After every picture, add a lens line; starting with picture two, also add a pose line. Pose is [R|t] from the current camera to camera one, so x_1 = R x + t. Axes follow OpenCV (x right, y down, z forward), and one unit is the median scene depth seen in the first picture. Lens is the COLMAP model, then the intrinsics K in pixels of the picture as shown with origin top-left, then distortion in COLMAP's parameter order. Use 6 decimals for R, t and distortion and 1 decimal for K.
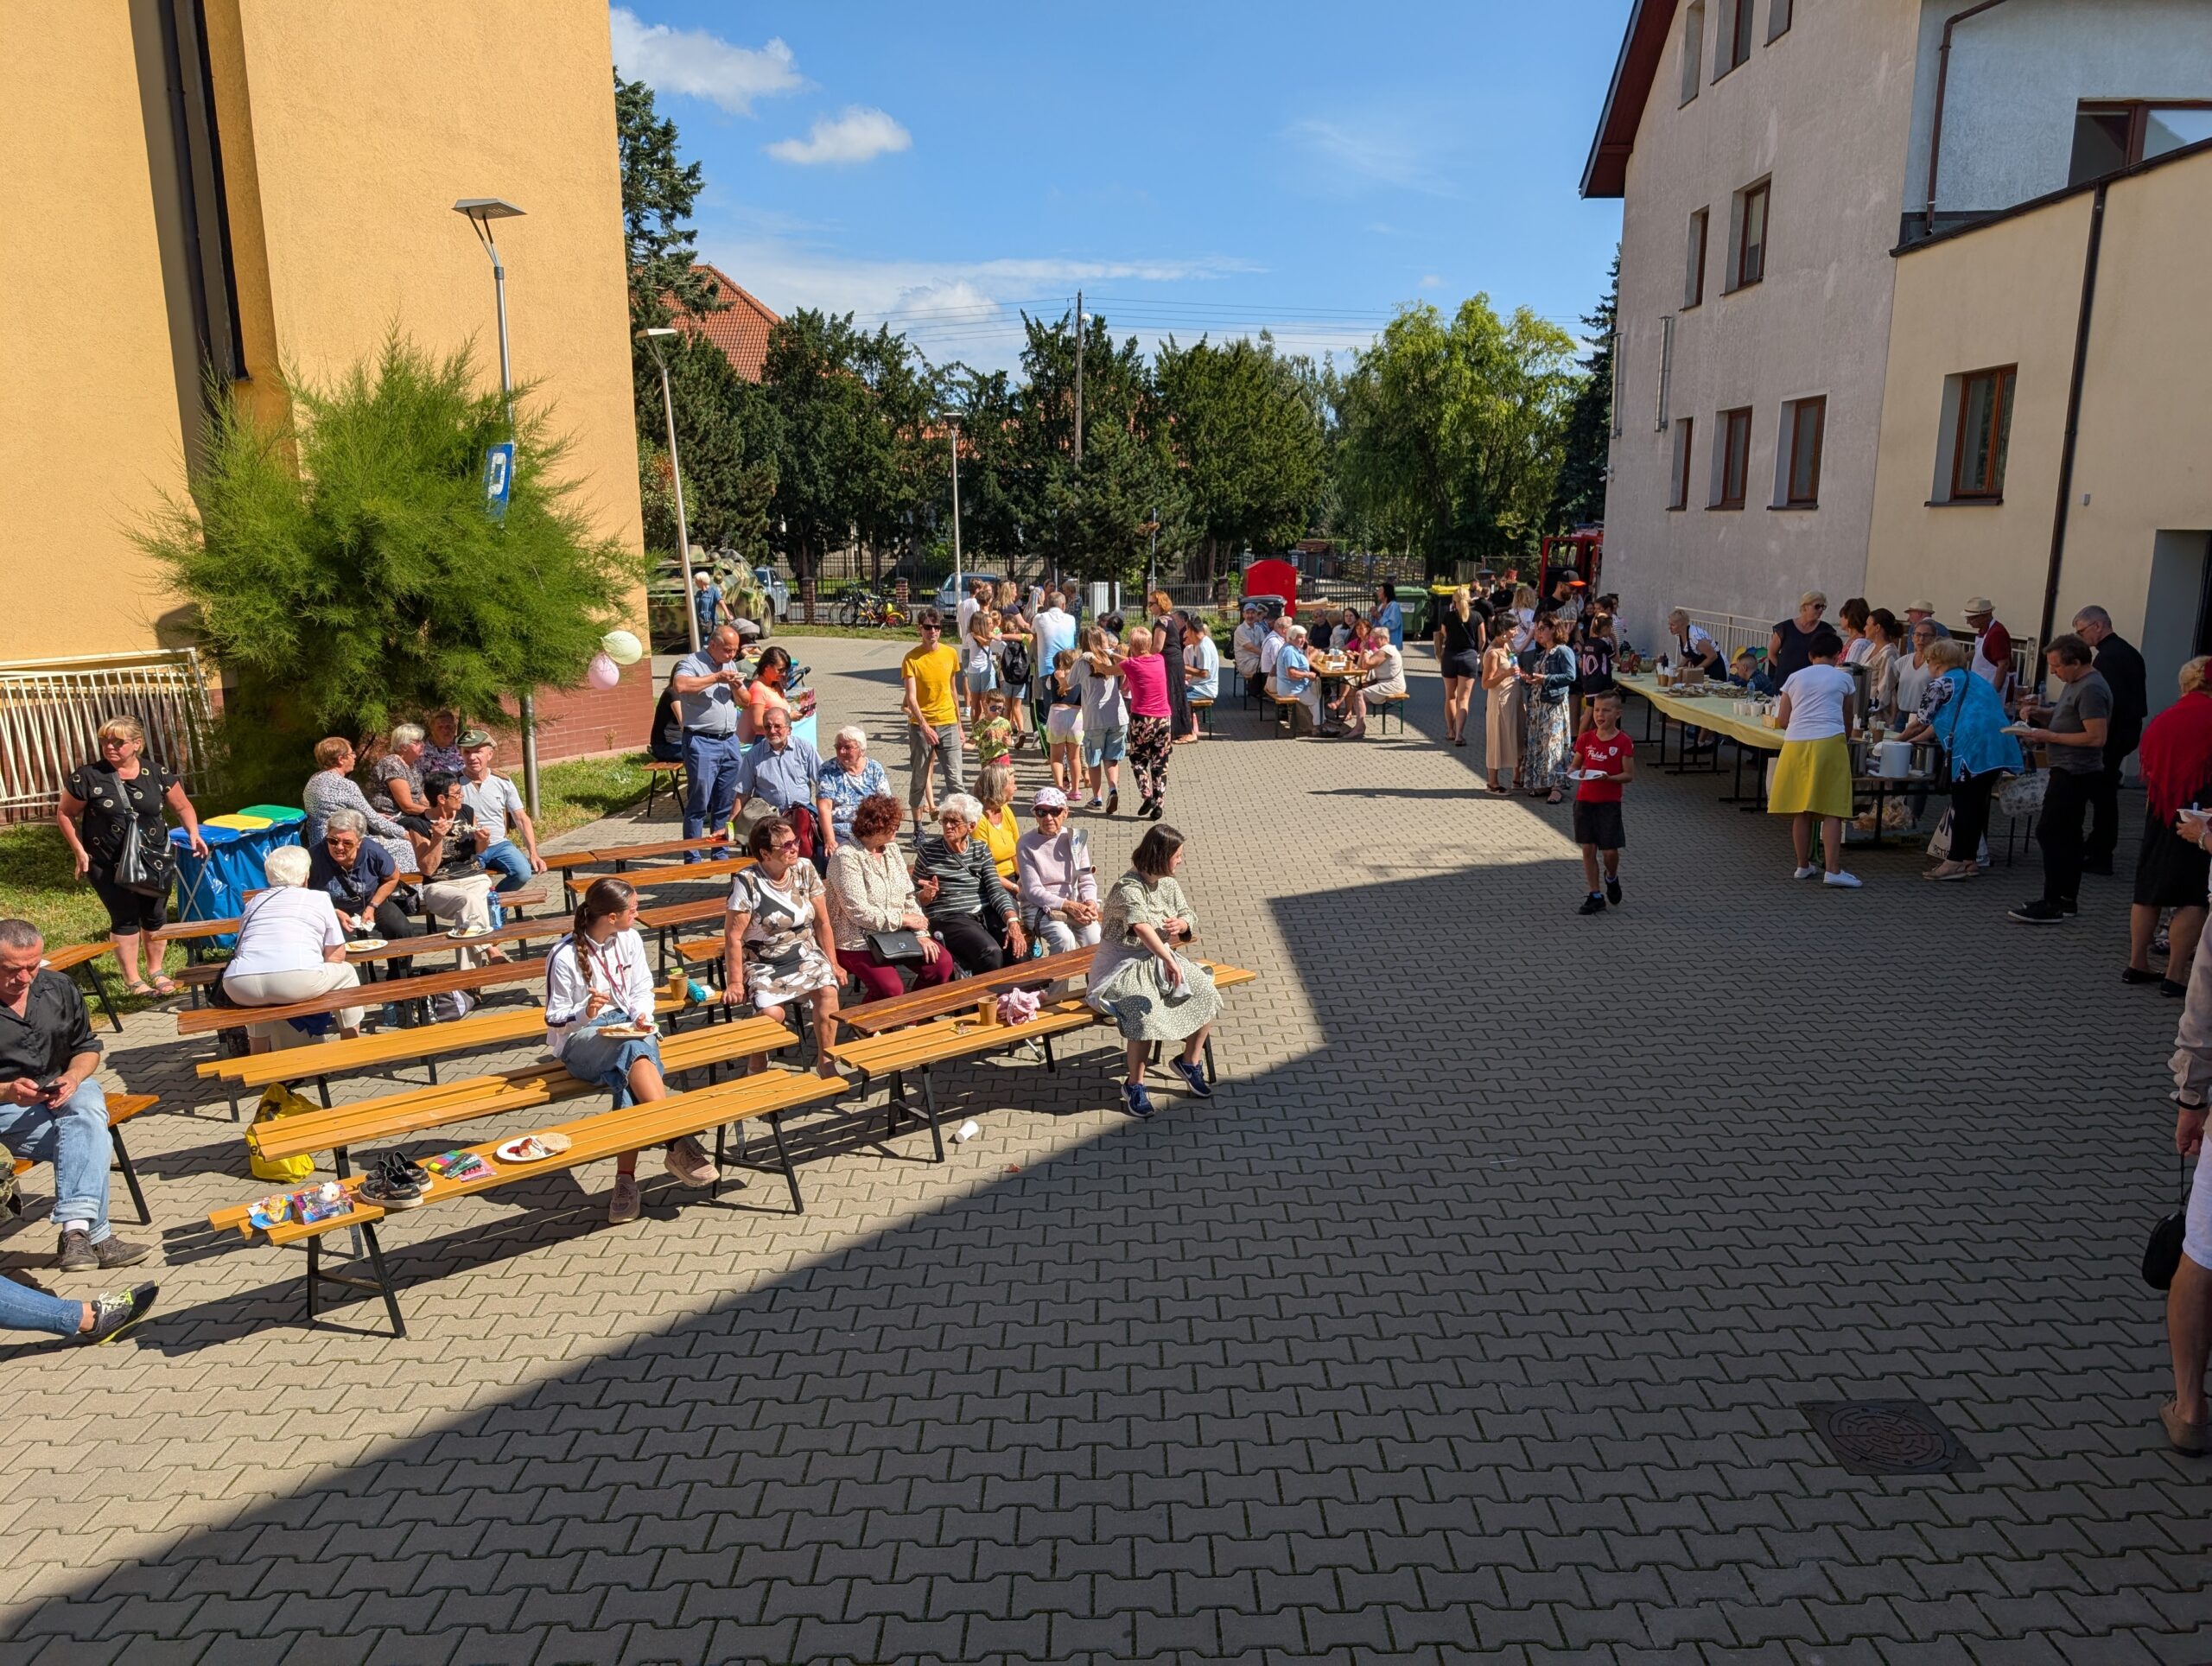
lens RADIAL K [[1613.9, 0, 1113.4], [0, 1613.9, 856.4], [0, 0, 1]] dist [0.008800, -0.005342]
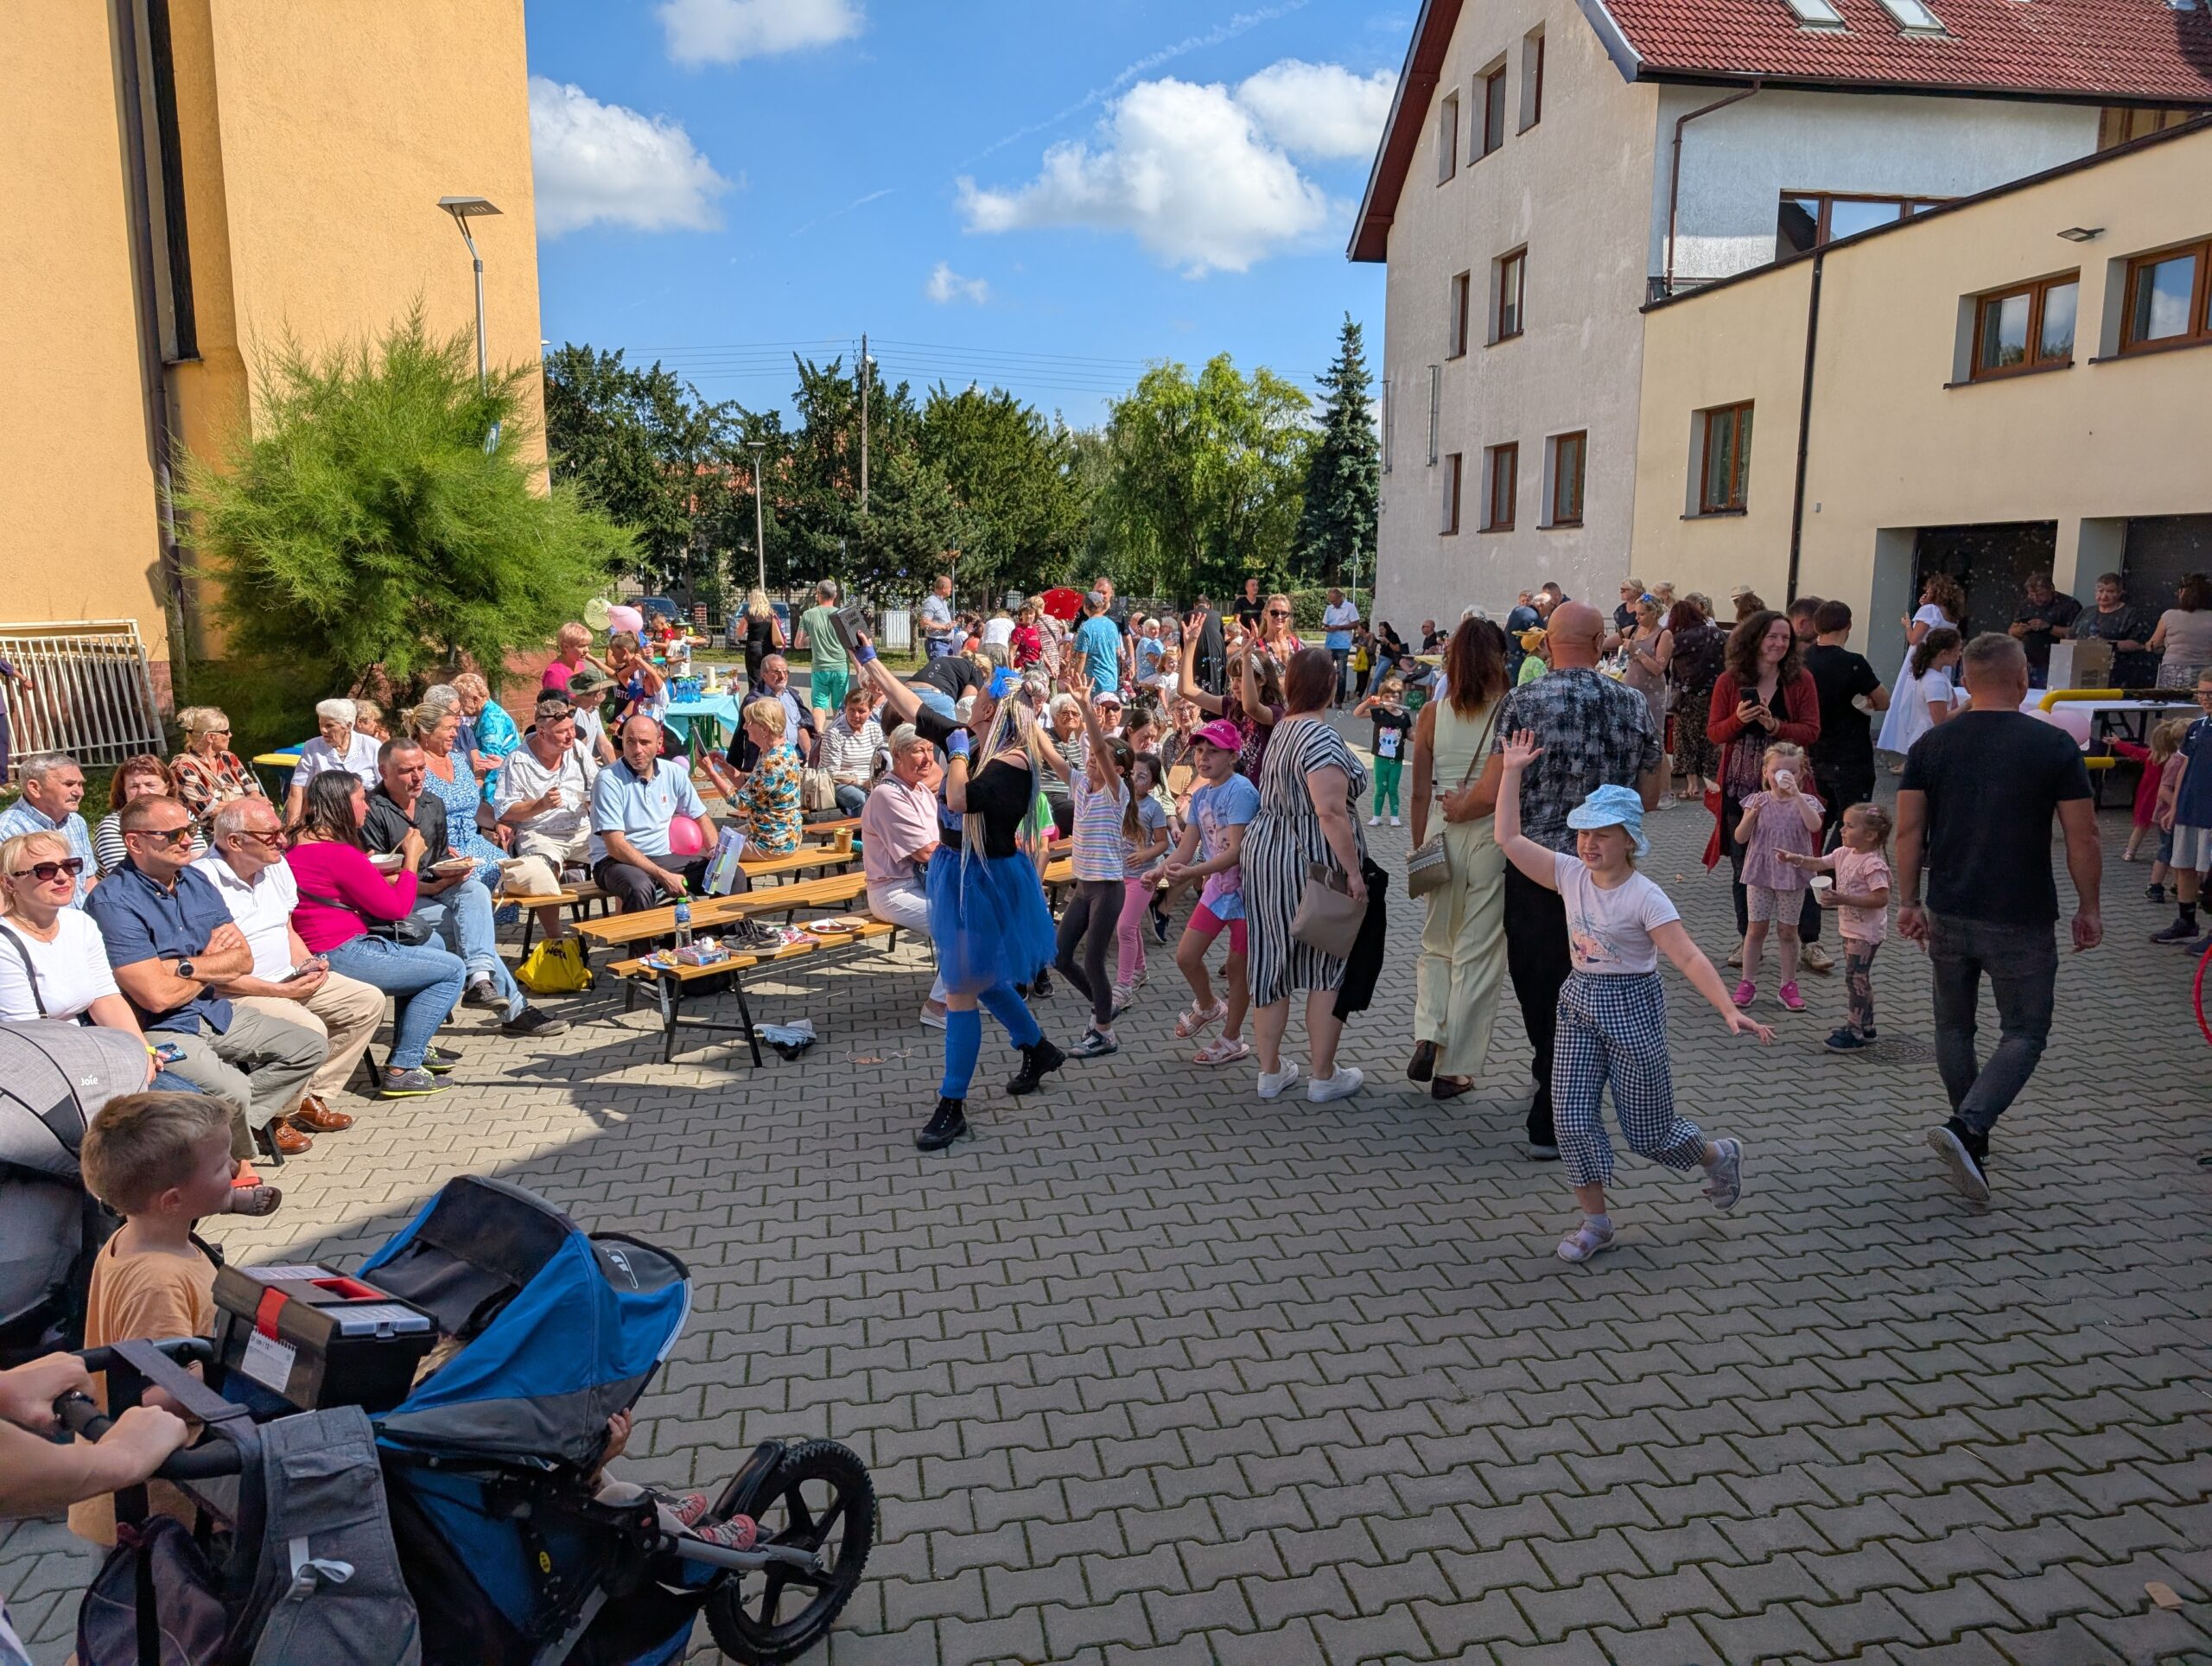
lens RADIAL K [[1624.6, 0, 1106.0], [0, 1624.6, 833.0], [0, 0, 1]] dist [0.006813, -0.001462]
pose [[0.984358, -0.018968, 0.175158, -0.087632], [0.028128, 0.998355, -0.049958, 0.042356], [-0.173923, 0.054103, 0.983272, -0.059746]]
